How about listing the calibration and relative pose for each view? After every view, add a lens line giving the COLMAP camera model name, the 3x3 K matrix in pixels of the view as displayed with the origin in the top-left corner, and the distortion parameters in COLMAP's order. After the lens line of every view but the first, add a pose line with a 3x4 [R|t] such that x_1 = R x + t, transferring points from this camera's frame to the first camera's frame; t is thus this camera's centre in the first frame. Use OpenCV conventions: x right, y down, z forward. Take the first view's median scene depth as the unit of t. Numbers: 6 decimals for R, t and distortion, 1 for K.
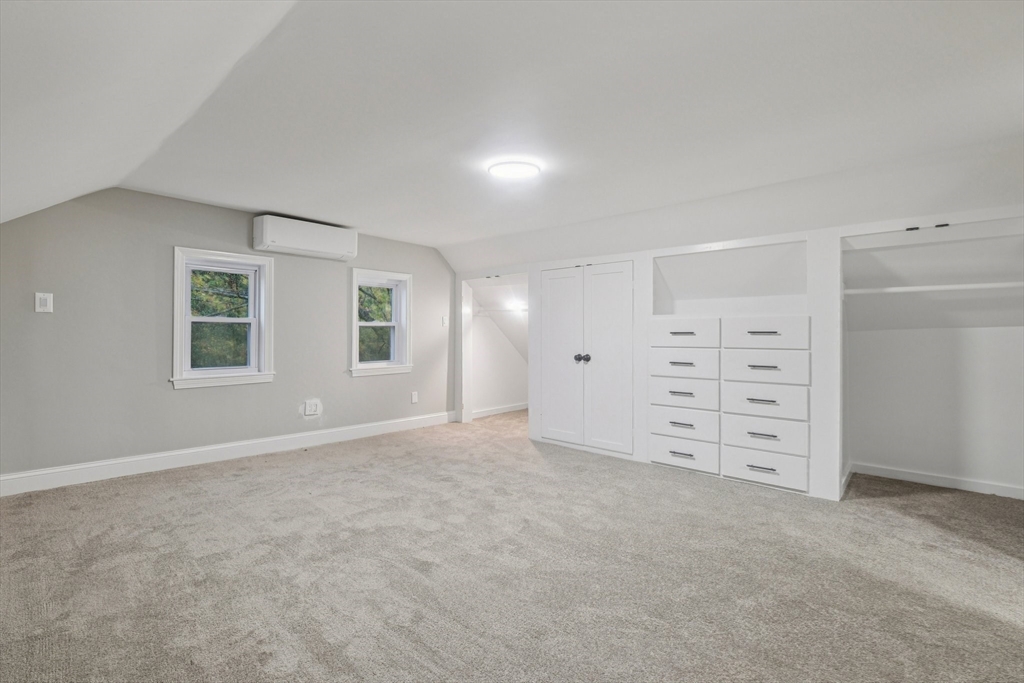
lens RADIAL K [[453.6, 0, 514.0], [0, 453.6, 338.9], [0, 0, 1]] dist [-0.002363, -0.000081]
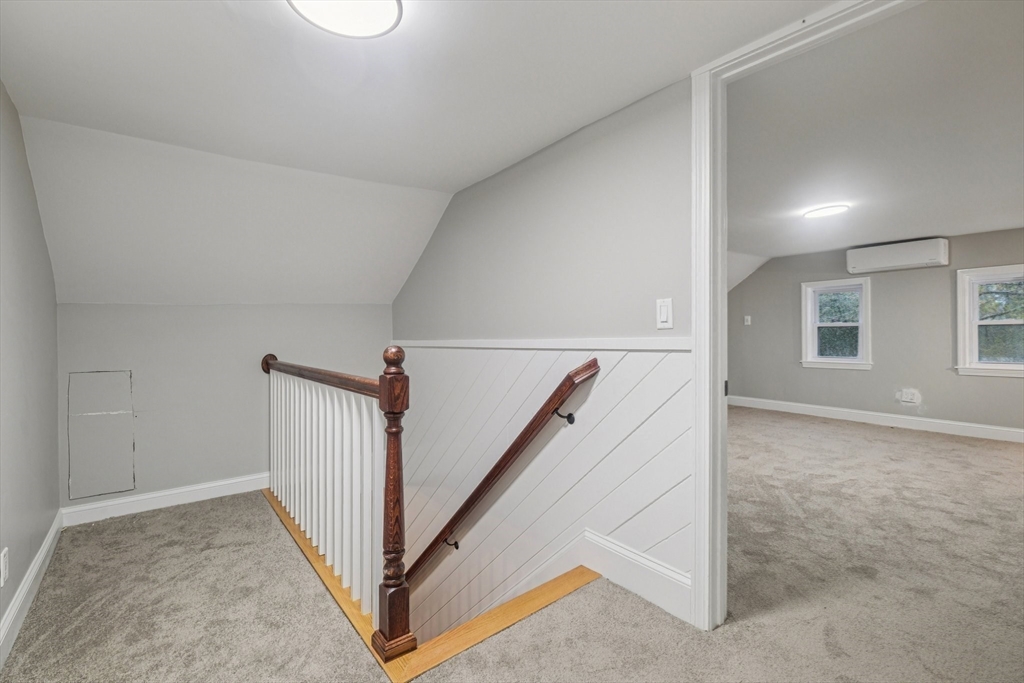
lens RADIAL K [[453.6, 0, 513.7], [0, 453.6, 338.6], [0, 0, 1]] dist [-0.002363, -0.000081]
pose [[-0.211227, -0.003376, -0.977431, 0.991933], [-0.014240, 0.999899, -0.000376, 0.018461], [0.977333, 0.013840, -0.211254, 0.255788]]
